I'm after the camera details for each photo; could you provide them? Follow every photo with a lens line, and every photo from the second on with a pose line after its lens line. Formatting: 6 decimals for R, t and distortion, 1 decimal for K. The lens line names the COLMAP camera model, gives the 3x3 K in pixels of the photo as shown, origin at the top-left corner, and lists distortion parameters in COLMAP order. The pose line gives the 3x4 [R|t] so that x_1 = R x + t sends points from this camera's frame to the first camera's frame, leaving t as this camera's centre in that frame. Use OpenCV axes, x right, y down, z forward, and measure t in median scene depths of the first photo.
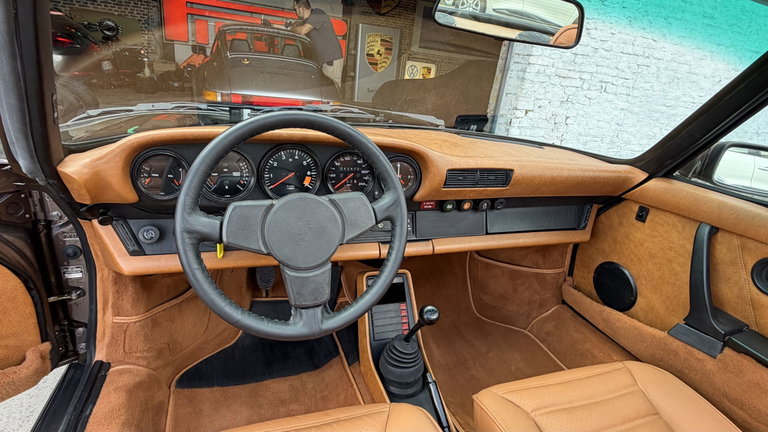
lens RADIAL K [[389.3, 0, 384.0], [0, 389.3, 216.0], [0, 0, 1]] dist [0.000835, -0.000305]
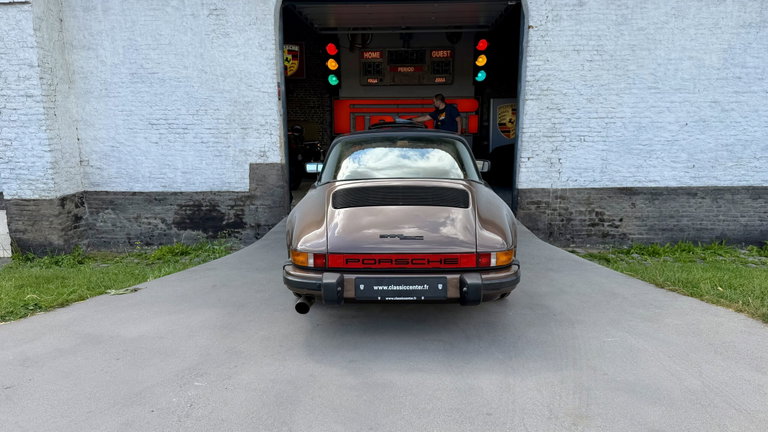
lens RADIAL K [[562.4, 0, 384.0], [0, 562.4, 216.0], [0, 0, 1]] dist [0.003213, 0.001407]
pose [[0.922946, -0.065054, -0.379393, 0.586035], [-0.019161, 0.976629, -0.214075, 0.439559], [0.384453, 0.204850, 0.900129, -1.196274]]
